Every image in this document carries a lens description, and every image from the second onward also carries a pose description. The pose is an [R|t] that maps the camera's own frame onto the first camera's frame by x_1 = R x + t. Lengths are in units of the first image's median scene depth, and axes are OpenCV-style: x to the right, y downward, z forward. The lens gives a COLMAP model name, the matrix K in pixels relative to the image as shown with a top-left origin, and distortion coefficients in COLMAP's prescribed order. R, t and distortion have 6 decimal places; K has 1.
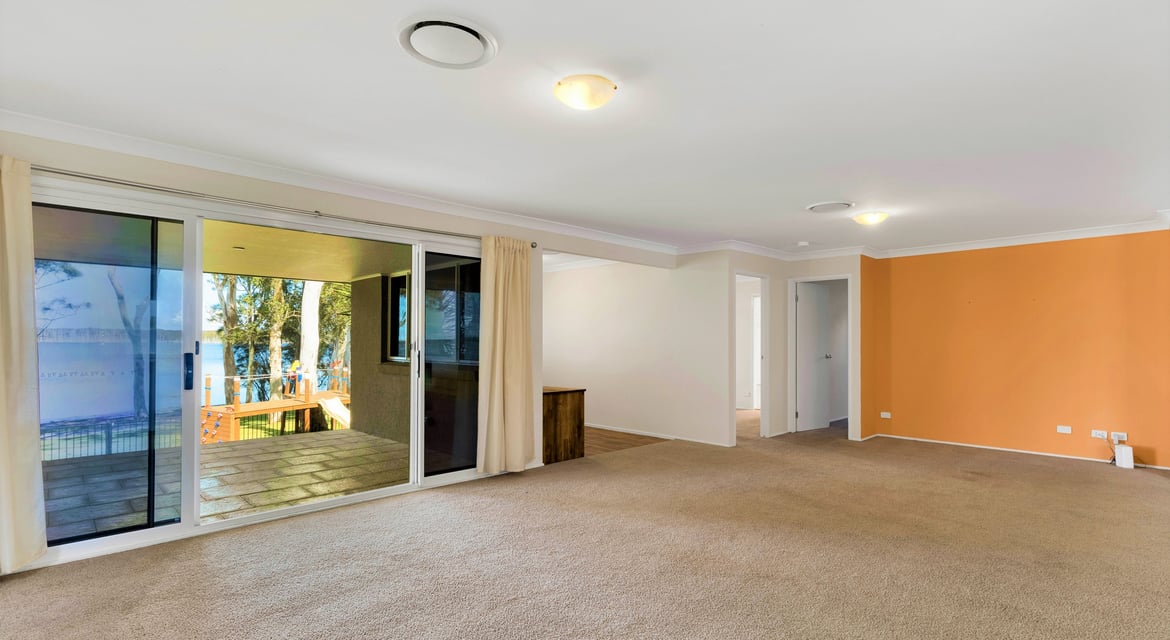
lens RADIAL K [[550.7, 0, 585.0], [0, 550.7, 320.0], [0, 0, 1]] dist [0.001858, 0.000141]
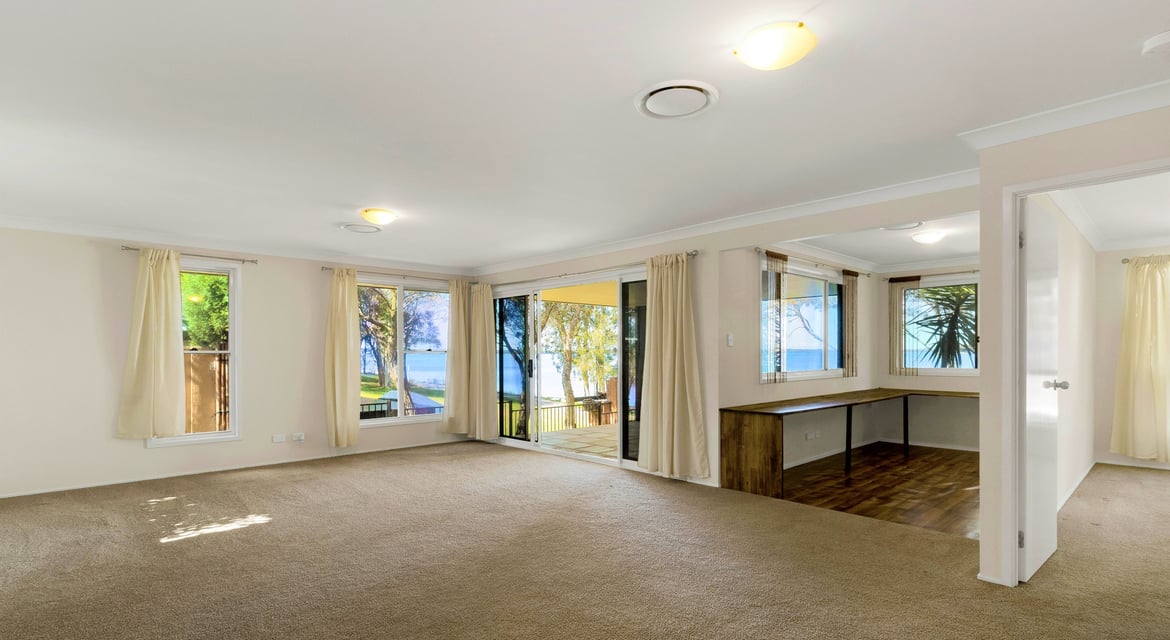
lens RADIAL K [[574.0, 0, 583.4], [0, 574.0, 351.3], [0, 0, 1]] dist [0.010277, 0.000055]
pose [[-0.013984, -0.008496, -0.999866, 0.862621], [0.041874, 0.999082, -0.009075, 0.034389], [0.999025, -0.041995, -0.013615, 0.768419]]
